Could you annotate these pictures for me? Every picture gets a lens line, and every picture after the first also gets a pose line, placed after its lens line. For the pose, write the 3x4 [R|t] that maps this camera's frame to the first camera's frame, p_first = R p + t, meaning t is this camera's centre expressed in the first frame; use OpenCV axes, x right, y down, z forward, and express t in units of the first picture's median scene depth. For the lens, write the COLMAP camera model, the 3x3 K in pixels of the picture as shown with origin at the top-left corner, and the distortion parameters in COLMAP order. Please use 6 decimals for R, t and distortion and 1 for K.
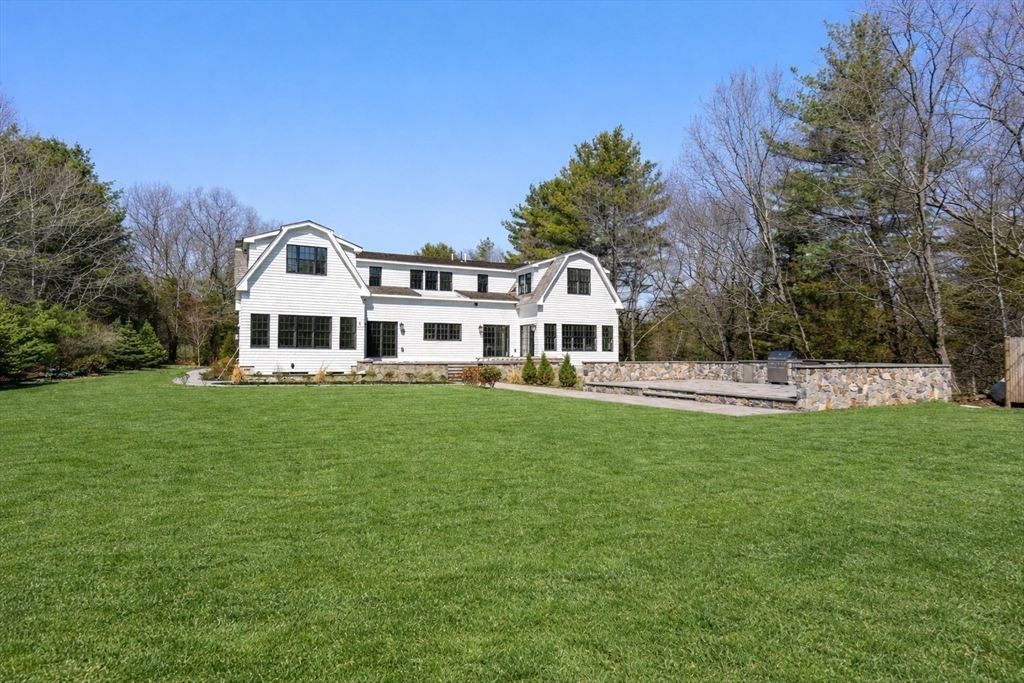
lens RADIAL K [[558.1, 0, 512.0], [0, 558.1, 341.5], [0, 0, 1]] dist [-0.056172, 0.000235]
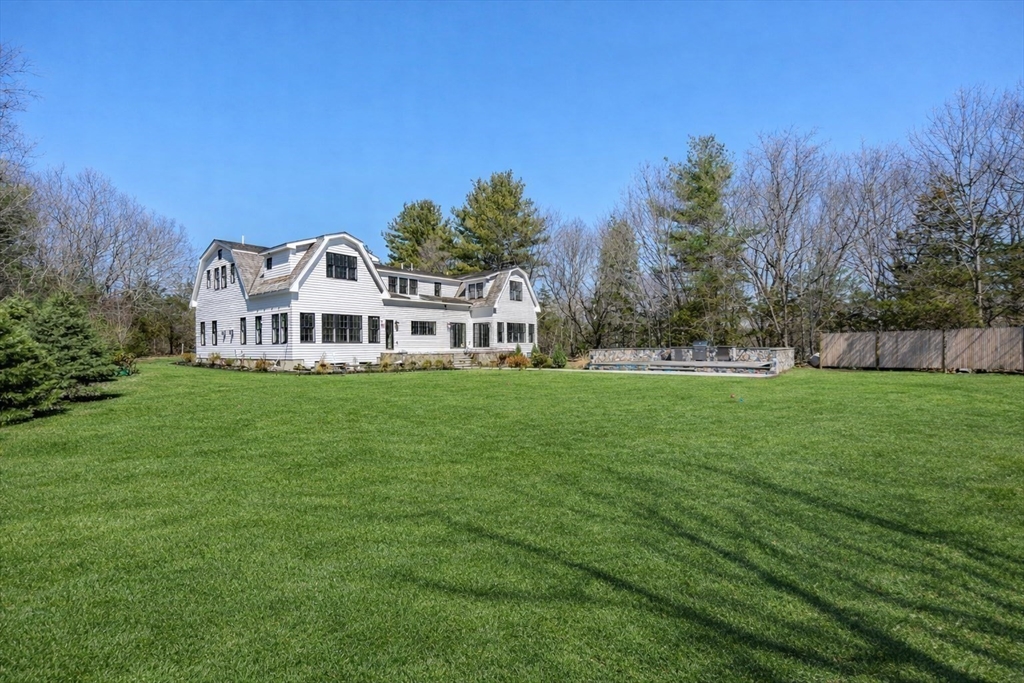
lens RADIAL K [[470.5, 0, 512.0], [0, 470.5, 341.5], [0, 0, 1]] dist [-0.000514, 0.000401]
pose [[0.913595, -0.009806, 0.406507, -0.363601], [0.003181, 0.999851, 0.016969, -0.004641], [-0.406612, -0.014210, 0.913490, -0.040588]]
